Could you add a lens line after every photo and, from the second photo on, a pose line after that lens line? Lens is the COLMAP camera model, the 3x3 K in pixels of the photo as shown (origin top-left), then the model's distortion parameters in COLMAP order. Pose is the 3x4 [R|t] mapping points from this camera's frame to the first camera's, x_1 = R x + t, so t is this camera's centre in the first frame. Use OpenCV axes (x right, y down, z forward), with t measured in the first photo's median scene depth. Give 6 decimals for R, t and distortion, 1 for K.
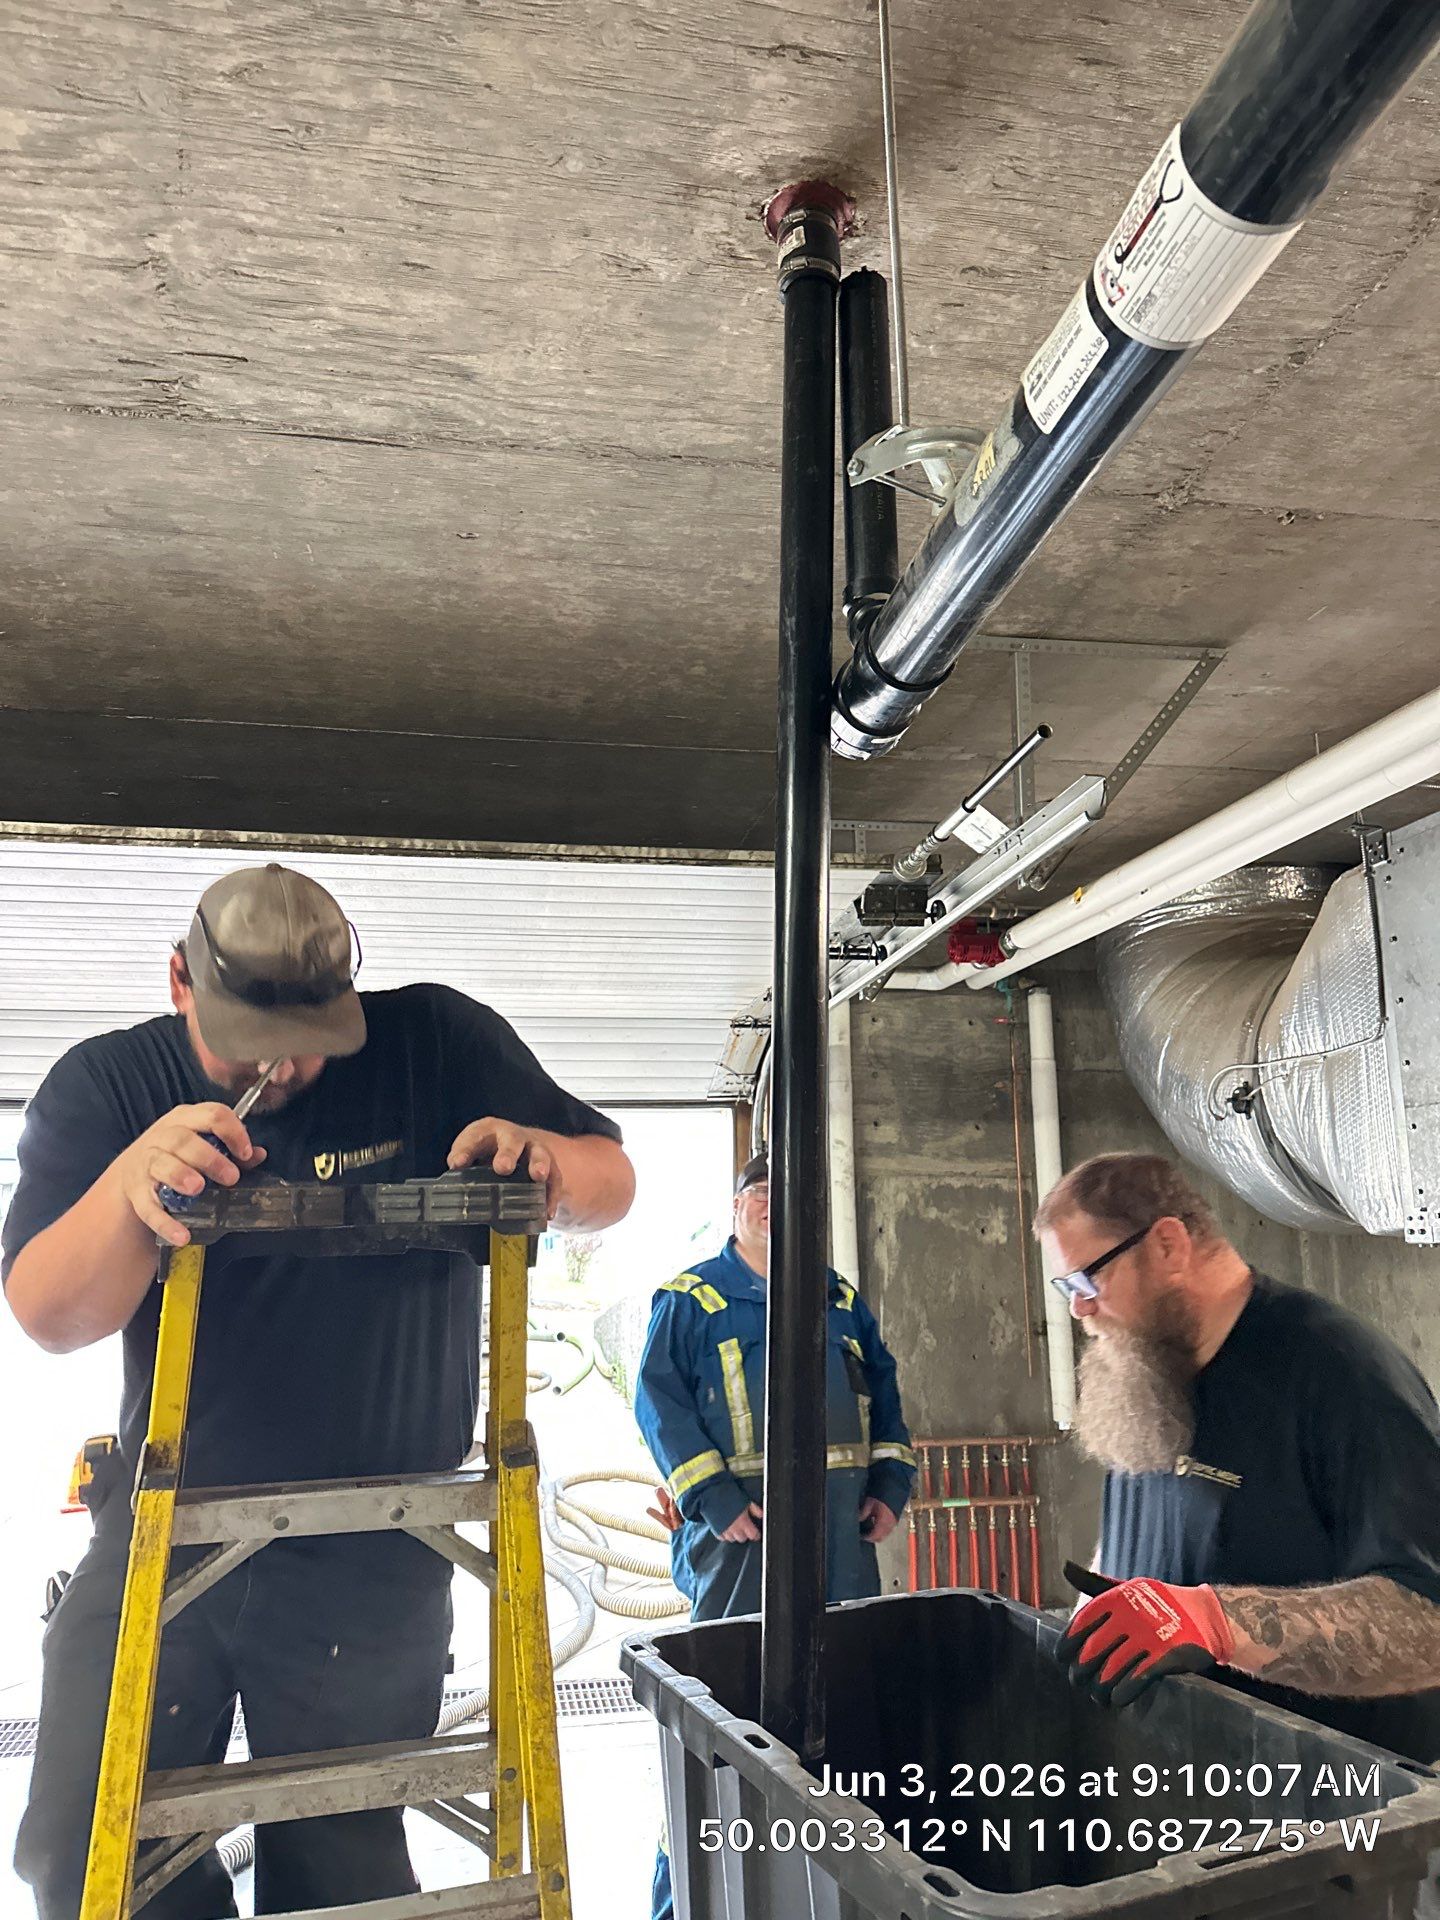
lens RADIAL K [[1312.7, 0, 711.7], [0, 1312.7, 953.1], [0, 0, 1]] dist [0.049532, -0.061970]
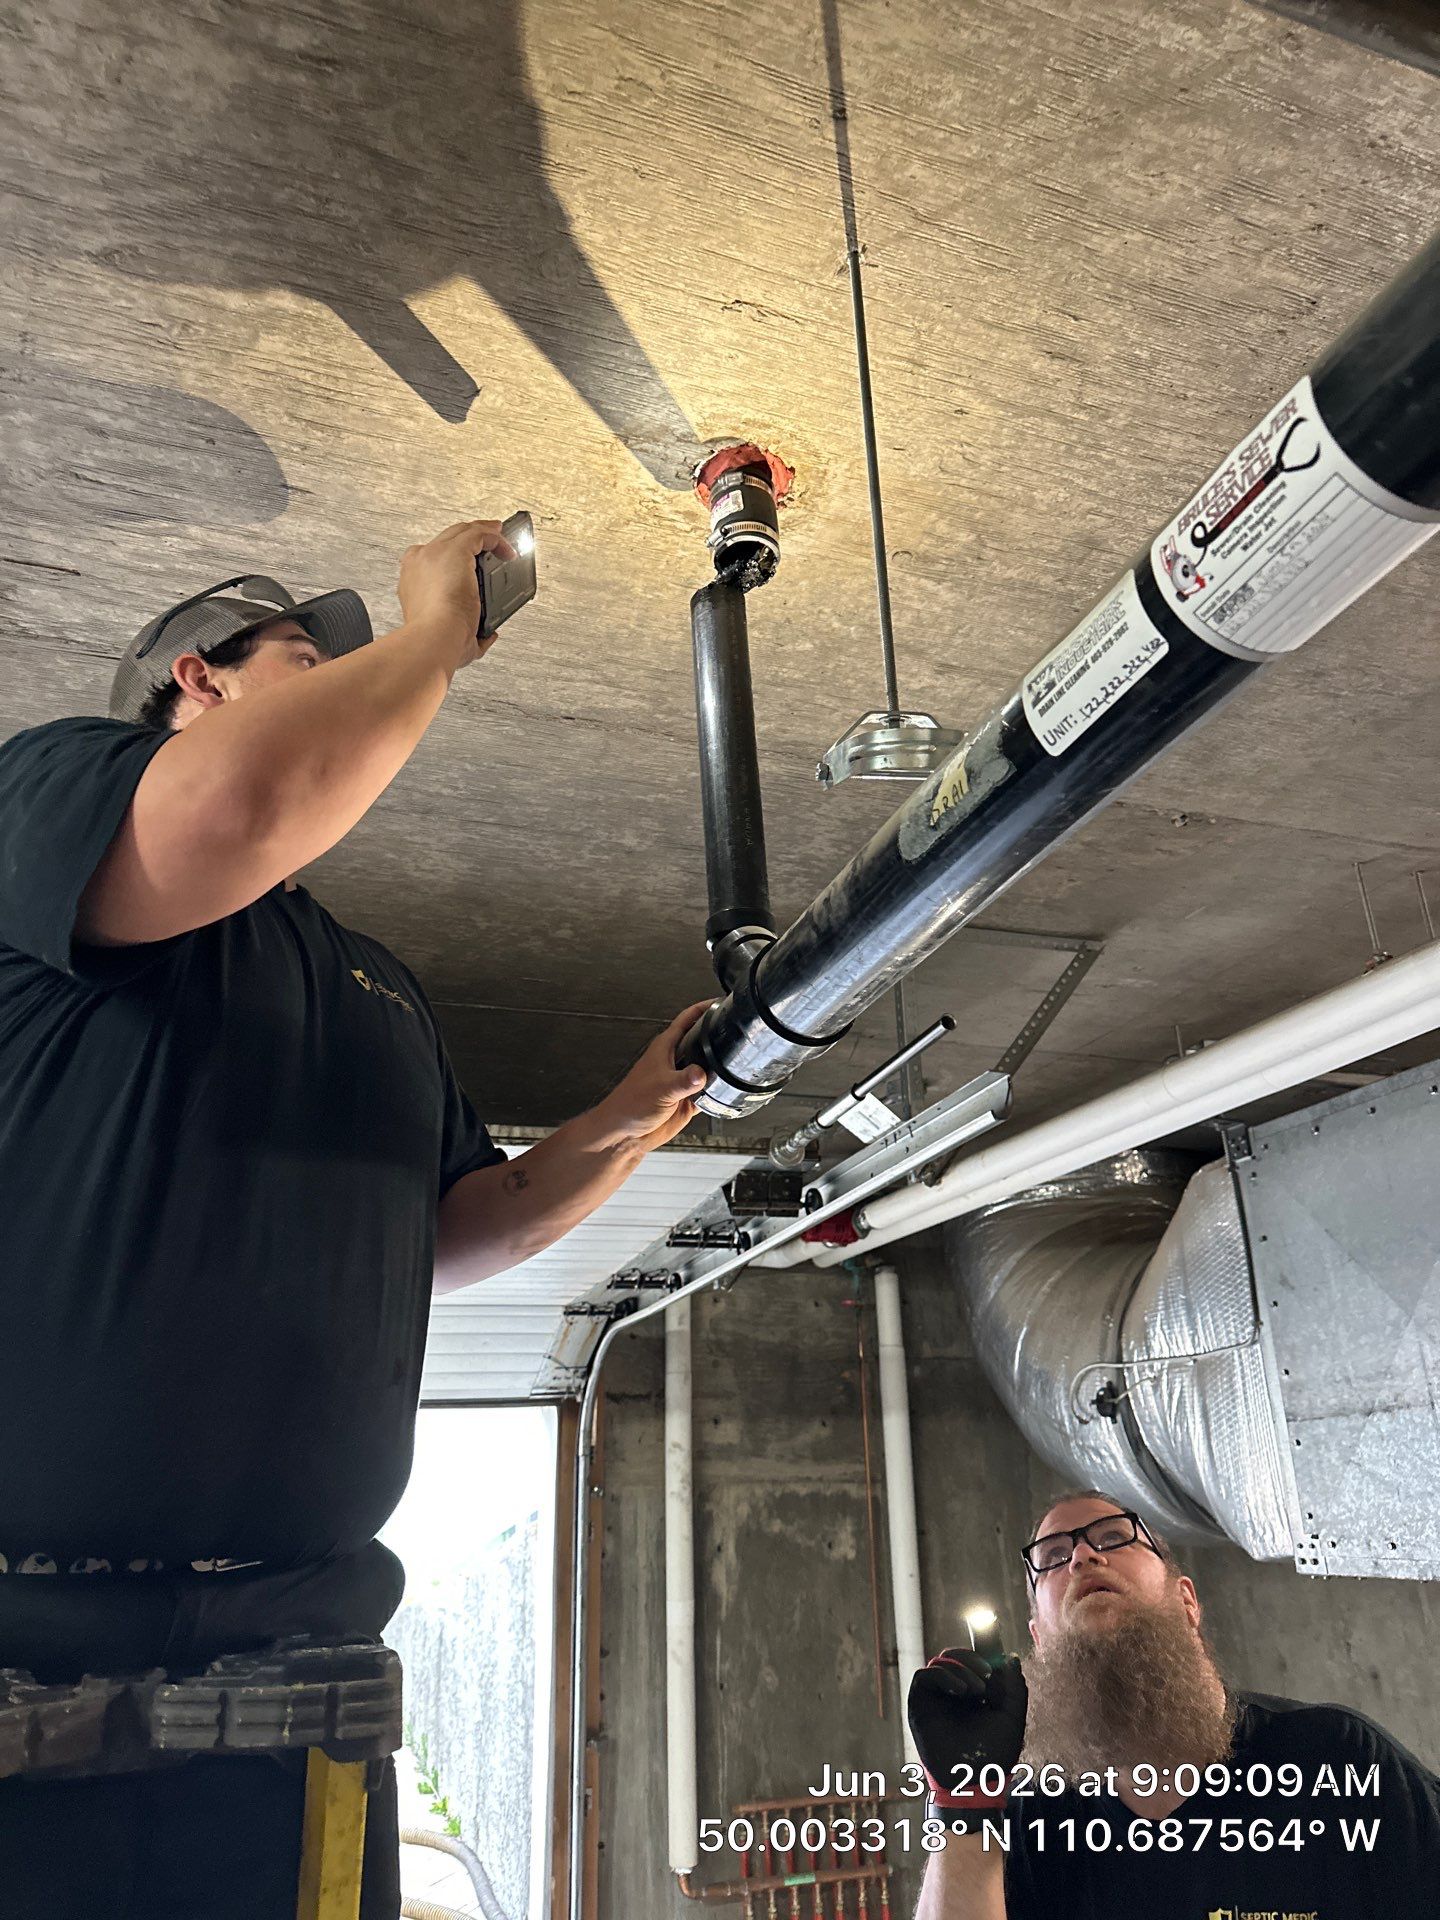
lens RADIAL K [[1312.7, 0, 732.4], [0, 1312.7, 957.6], [0, 0, 1]] dist [0.049532, -0.061970]
pose [[0.987038, 0.045021, 0.154042, -0.043271], [-0.016099, 0.982780, -0.184079, -0.040616], [-0.159677, 0.179213, 0.970766, 0.114335]]
